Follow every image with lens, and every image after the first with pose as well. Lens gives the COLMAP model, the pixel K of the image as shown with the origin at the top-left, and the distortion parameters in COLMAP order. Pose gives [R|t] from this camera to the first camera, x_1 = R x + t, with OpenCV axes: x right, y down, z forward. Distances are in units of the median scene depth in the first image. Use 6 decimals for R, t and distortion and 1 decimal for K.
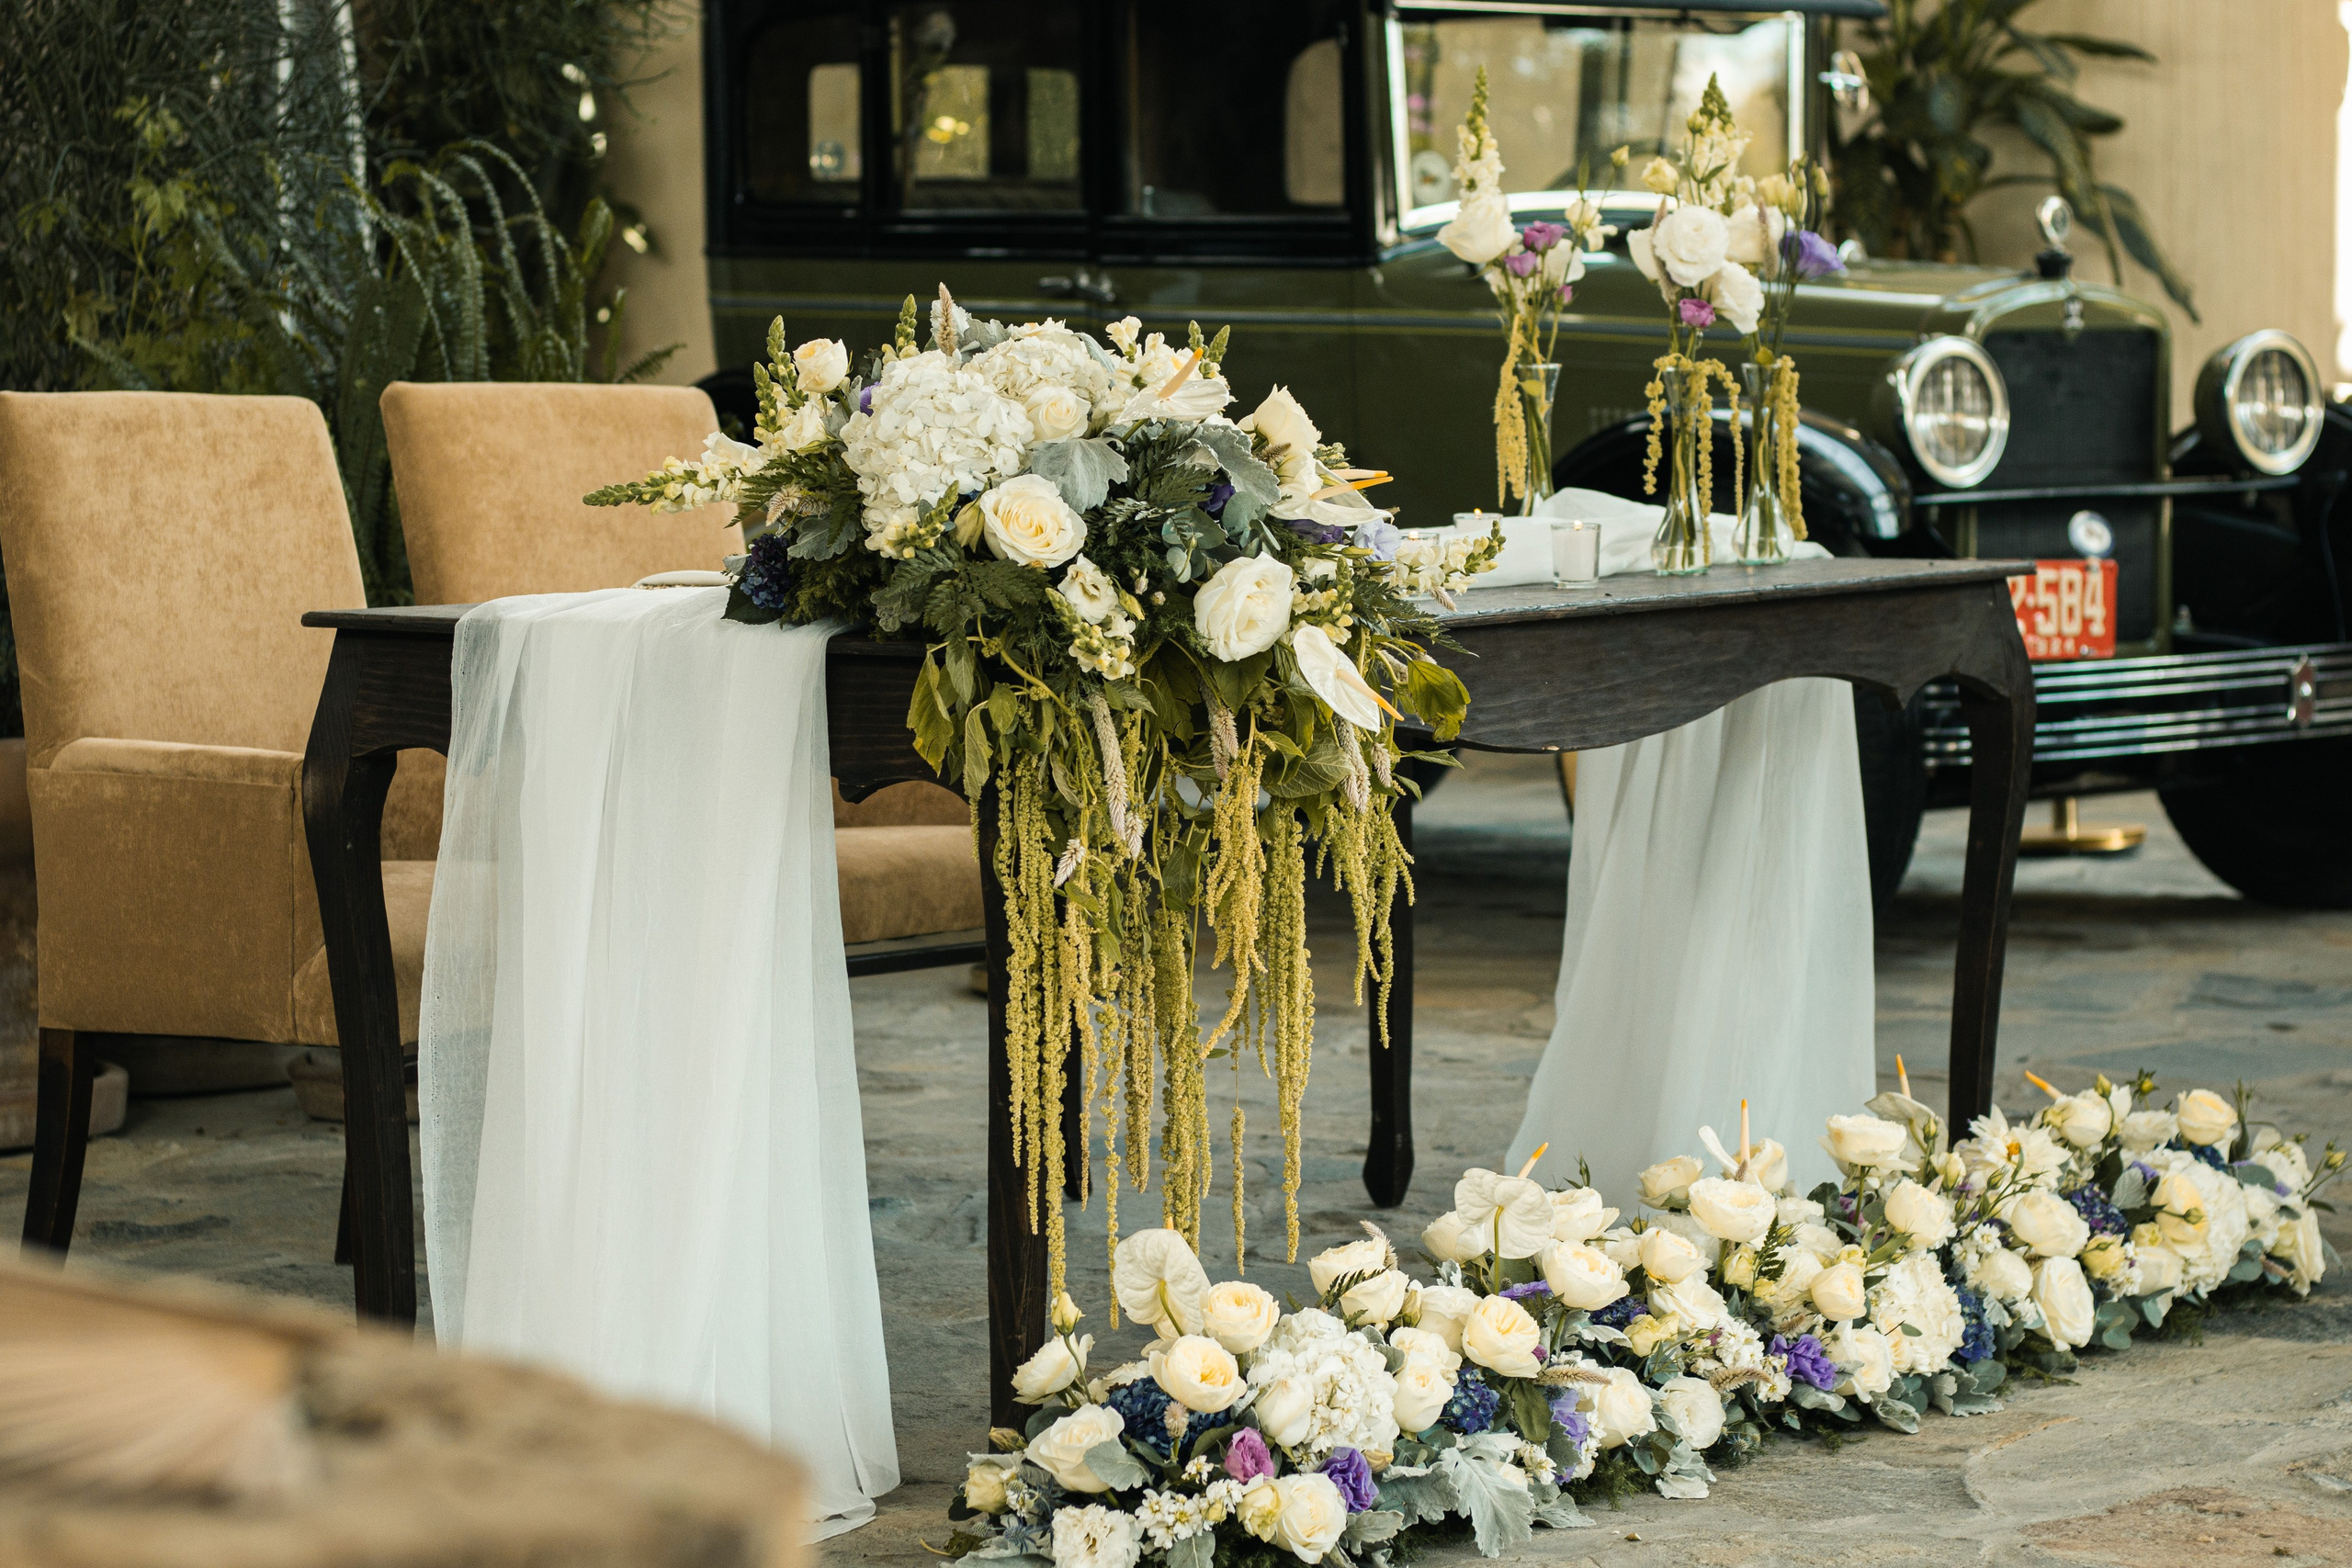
lens RADIAL K [[5766.4, 0, 1174.1], [0, 5766.4, 772.4], [0, 0, 1]] dist [-0.119729, 0.000000]
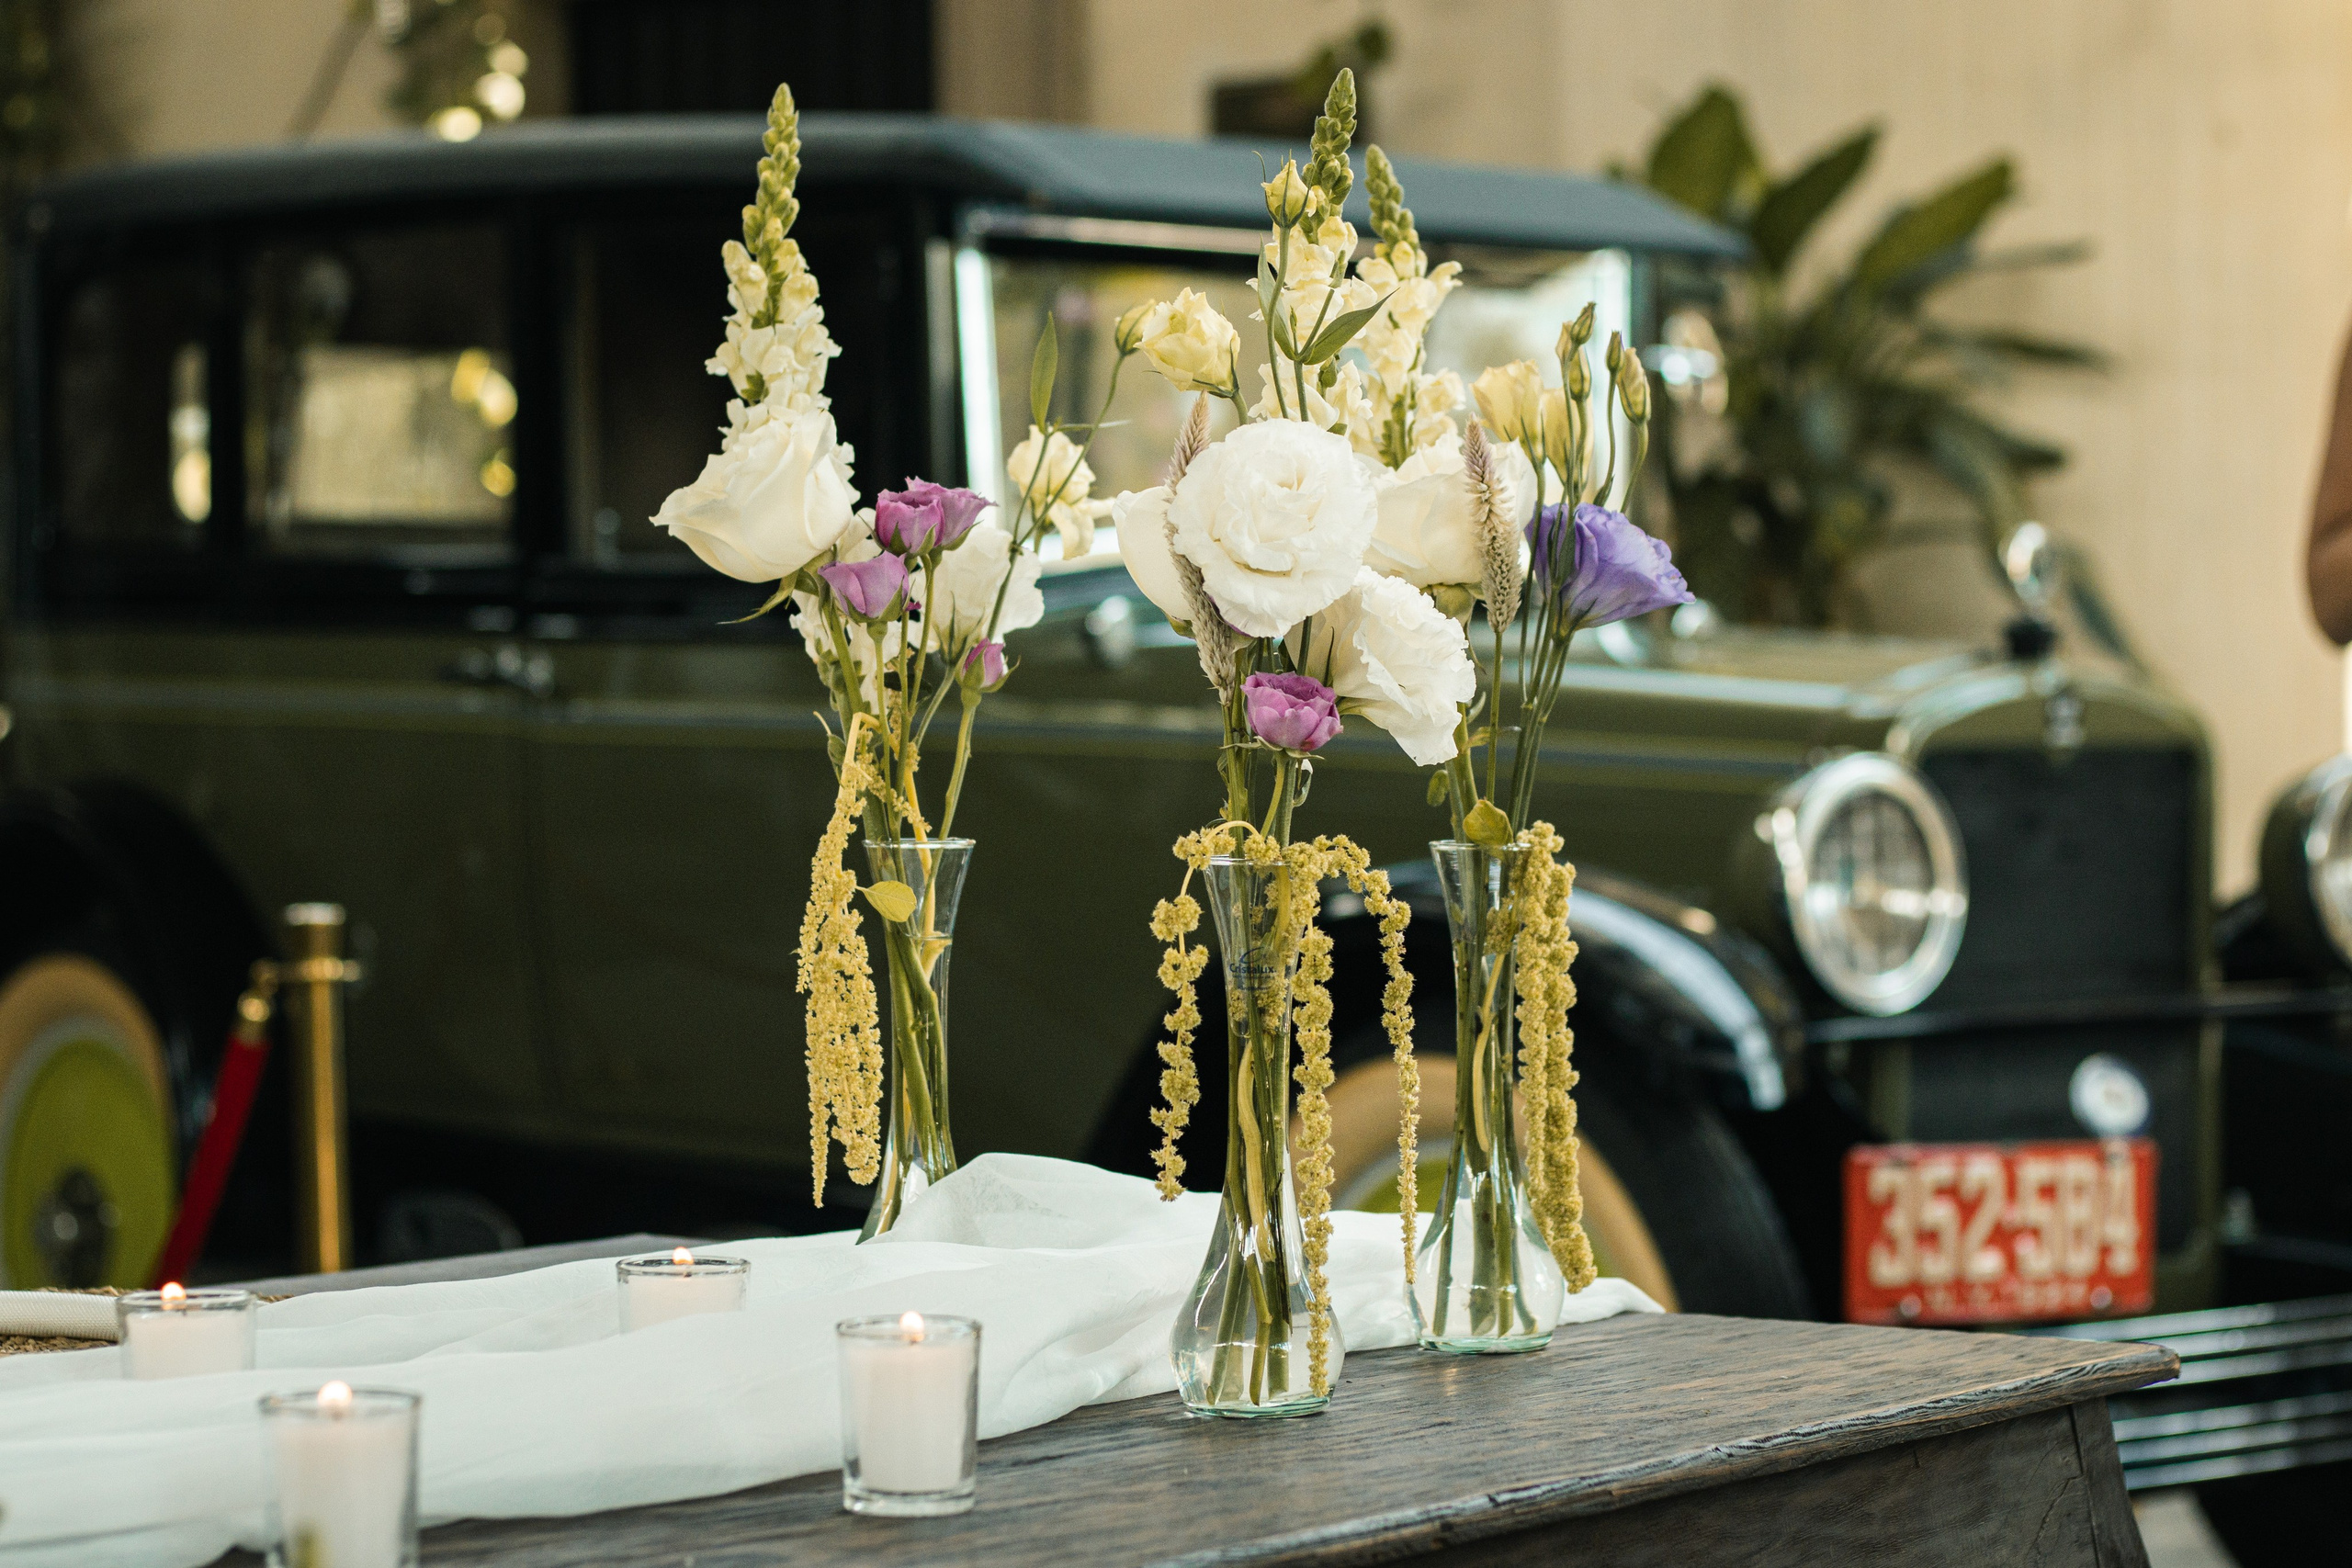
lens RADIAL K [[5766.4, 0, 1179.9], [0, 5766.4, 790.8], [0, 0, 1]] dist [-0.119729, 0.000000]
pose [[0.999588, 0.004135, 0.028399, 0.069994], [-0.002225, 0.997752, -0.066983, -0.047824], [-0.028612, 0.066892, 0.997350, 0.605034]]
